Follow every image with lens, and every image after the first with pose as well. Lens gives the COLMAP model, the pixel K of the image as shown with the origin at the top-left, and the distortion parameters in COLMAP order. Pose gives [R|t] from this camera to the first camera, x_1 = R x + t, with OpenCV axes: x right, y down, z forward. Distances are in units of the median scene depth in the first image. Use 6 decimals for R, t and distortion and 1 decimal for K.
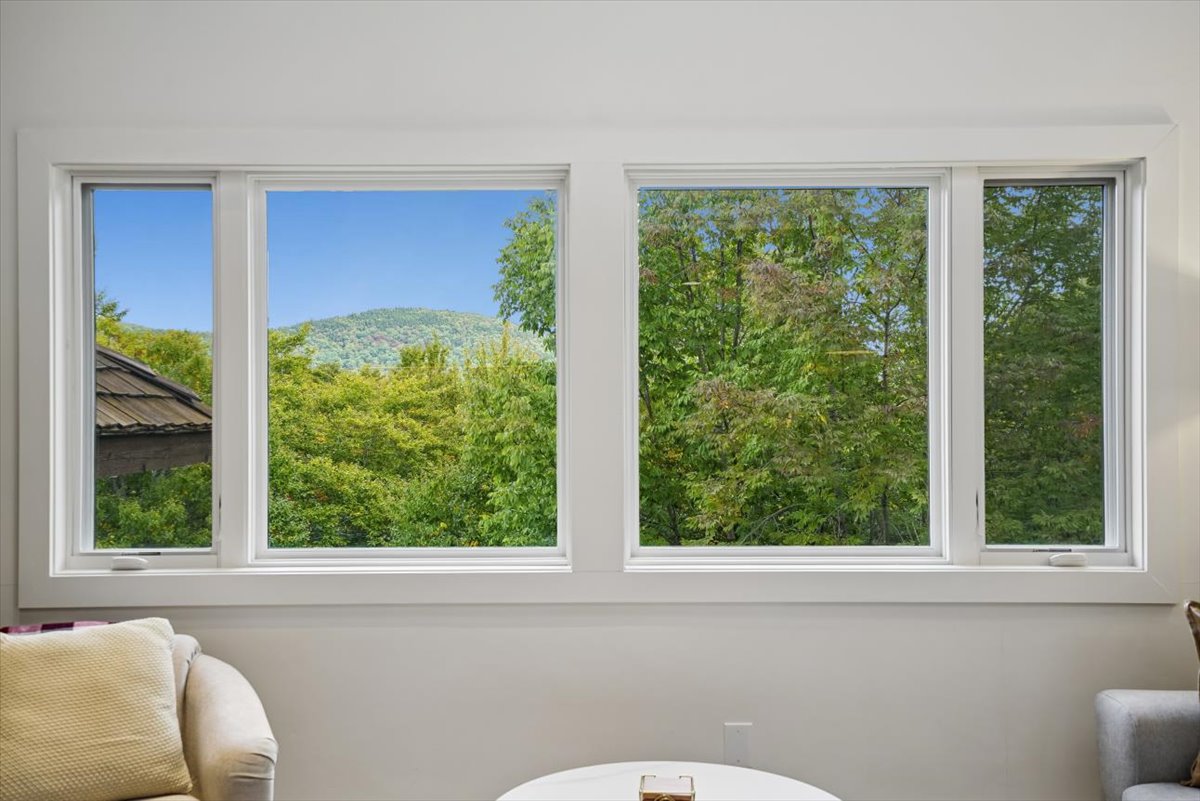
lens RADIAL K [[1152.6, 0, 589.1], [0, 1152.6, 398.7], [0, 0, 1]] dist [0.070004, 0.000000]
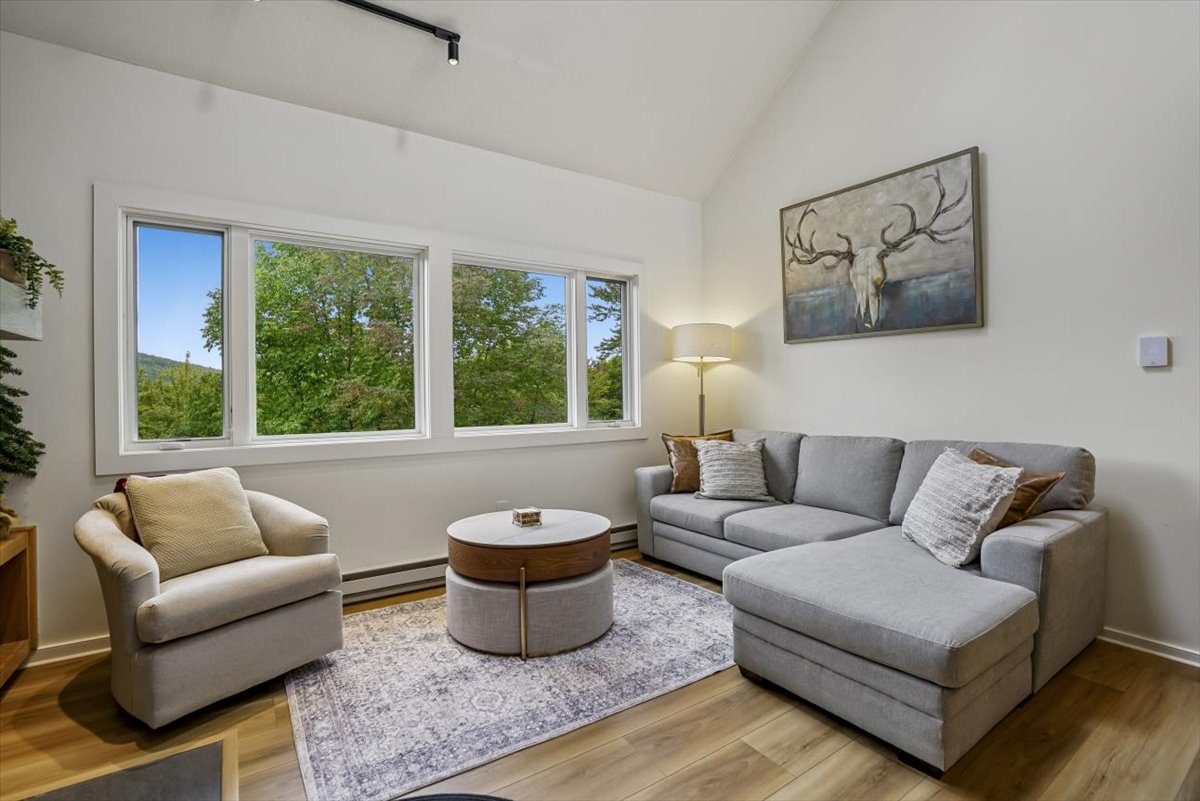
lens RADIAL K [[556.7, 0, 601.5], [0, 556.7, 393.6], [0, 0, 1]] dist [-0.052228, 0.016934]
pose [[0.821780, -0.004877, 0.569784, -0.279773], [0.012468, 0.999878, -0.009423, 0.067902], [-0.569669, 0.014848, 0.821740, -0.008605]]
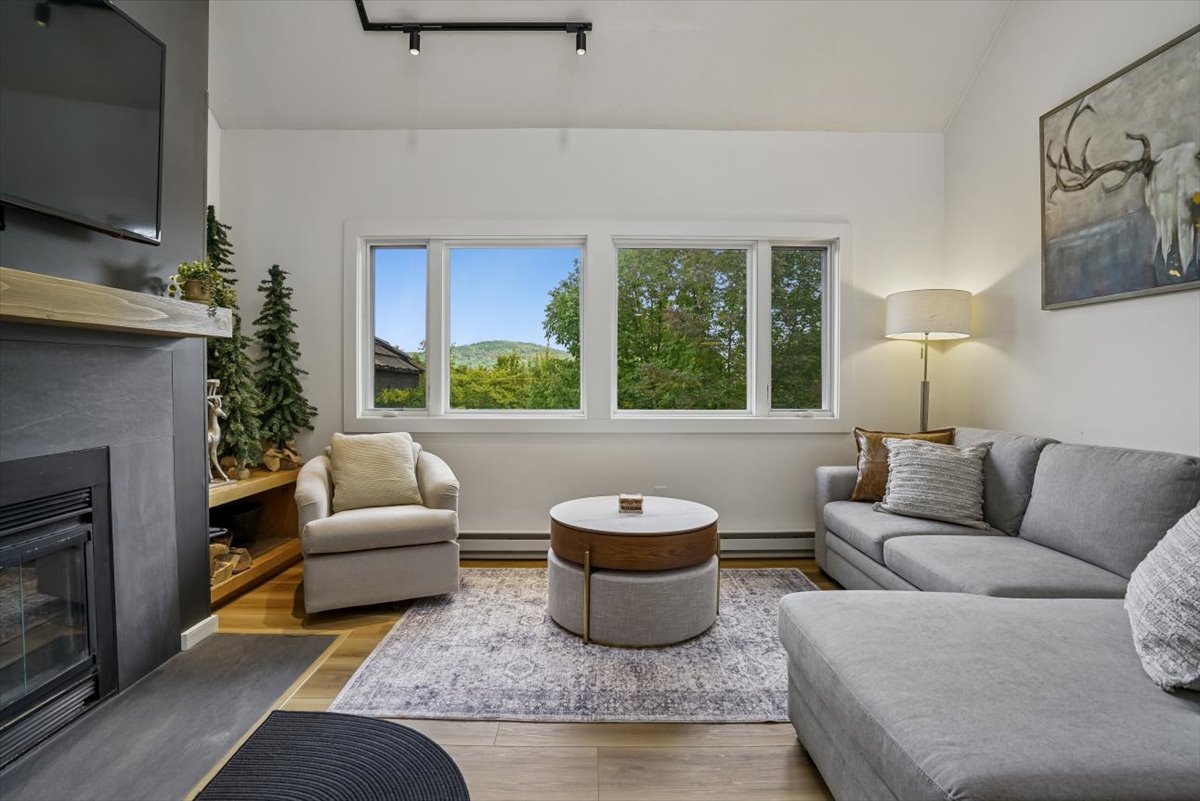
lens RADIAL K [[556.7, 0, 591.7], [0, 556.7, 392.5], [0, 0, 1]] dist [-0.052228, 0.016934]
pose [[0.999948, 0.005621, 0.008464, -0.012728], [-0.005743, 0.999879, 0.014462, 0.070108], [-0.008382, -0.014509, 0.999860, -0.057931]]
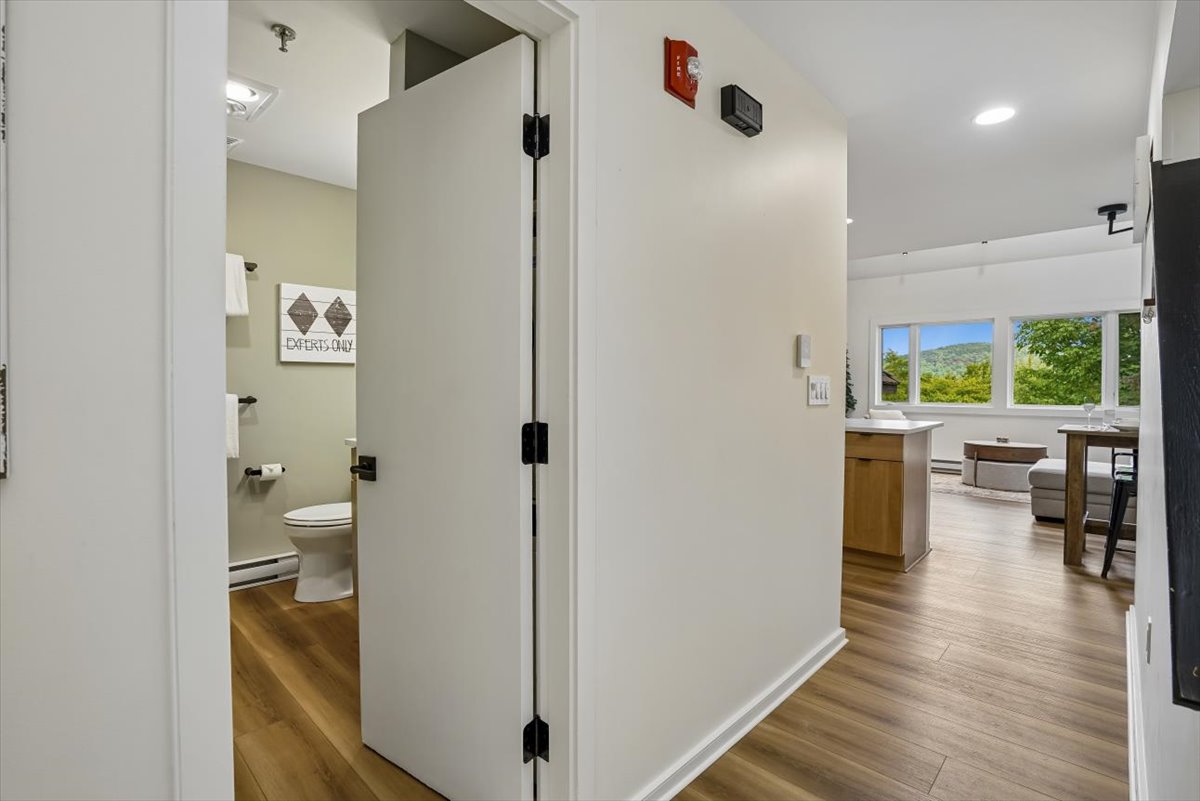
lens RADIAL K [[556.7, 0, 601.3], [0, 556.7, 395.3], [0, 0, 1]] dist [-0.052228, 0.016934]
pose [[0.727602, 0.018247, -0.685756, 0.275187], [-0.013892, 0.999833, 0.011864, 0.080995], [0.685858, 0.000894, 0.727734, -1.342927]]
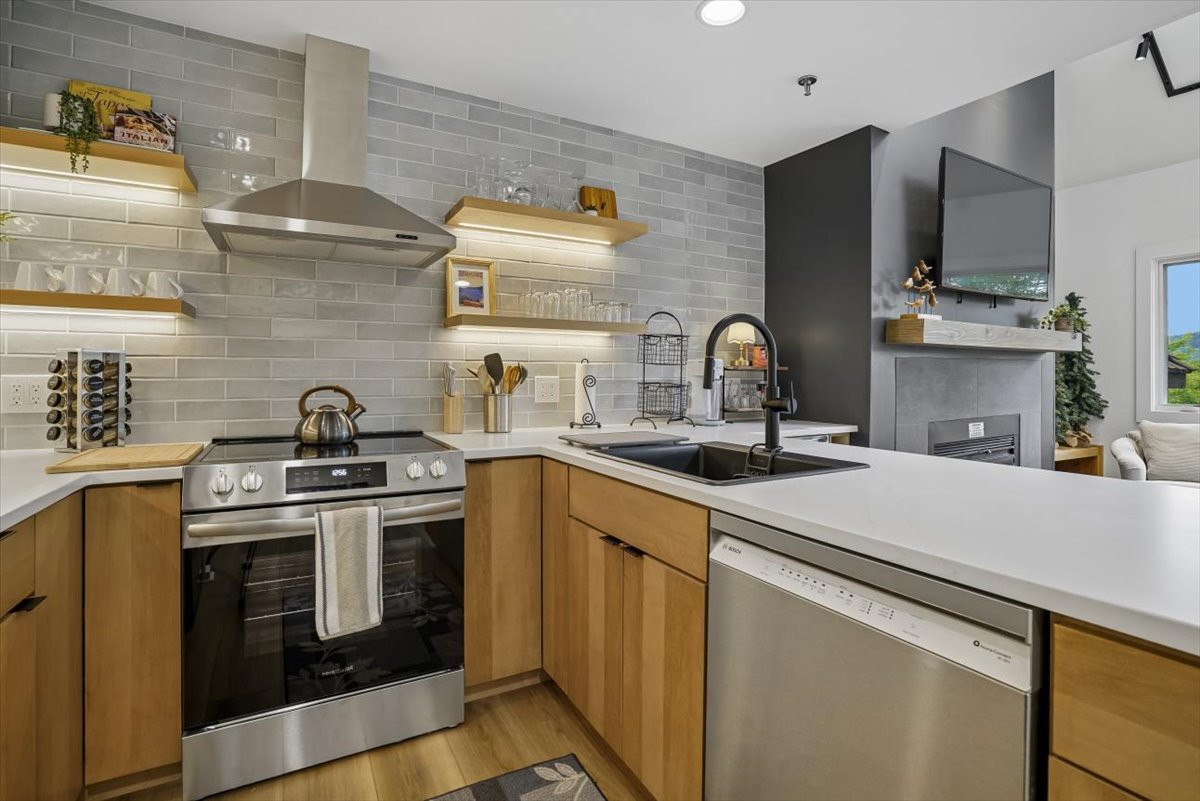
lens RADIAL K [[556.7, 0, 599.3], [0, 556.7, 369.7], [0, 0, 1]] dist [-0.052228, 0.016934]
pose [[0.491600, -0.000338, -0.870821, -0.005300], [-0.018269, 0.999776, -0.010701, 0.076989], [0.870630, 0.021170, 0.491483, -0.602866]]
